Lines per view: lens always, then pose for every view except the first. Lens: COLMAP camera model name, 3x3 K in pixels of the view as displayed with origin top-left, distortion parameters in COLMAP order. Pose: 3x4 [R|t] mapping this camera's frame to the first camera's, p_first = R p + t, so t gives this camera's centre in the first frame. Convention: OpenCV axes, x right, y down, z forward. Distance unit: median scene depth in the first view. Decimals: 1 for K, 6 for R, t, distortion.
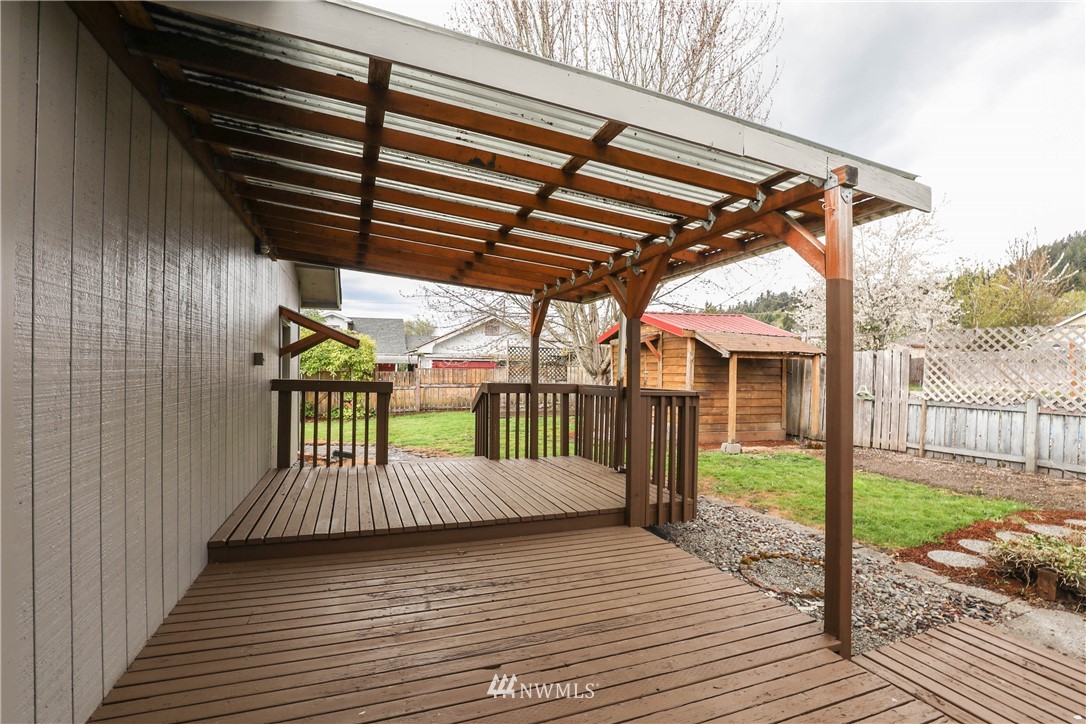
lens RADIAL K [[521.2, 0, 543.0], [0, 521.2, 362.0], [0, 0, 1]] dist [-0.030139, 0.000458]
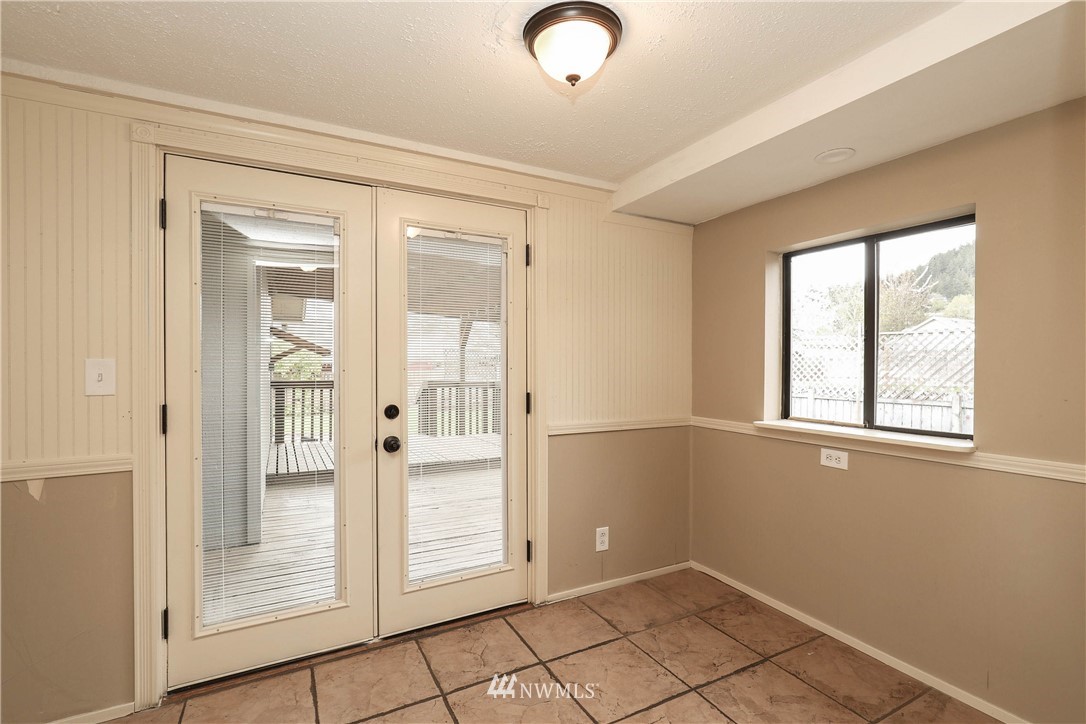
lens RADIAL K [[521.2, 0, 543.0], [0, 521.2, 362.0], [0, 0, 1]] dist [-0.030139, 0.000458]
pose [[0.992078, -0.005576, 0.125497, 0.022311], [0.005415, 0.999984, 0.001621, -0.010846], [-0.125504, -0.000929, 0.992093, -0.378930]]
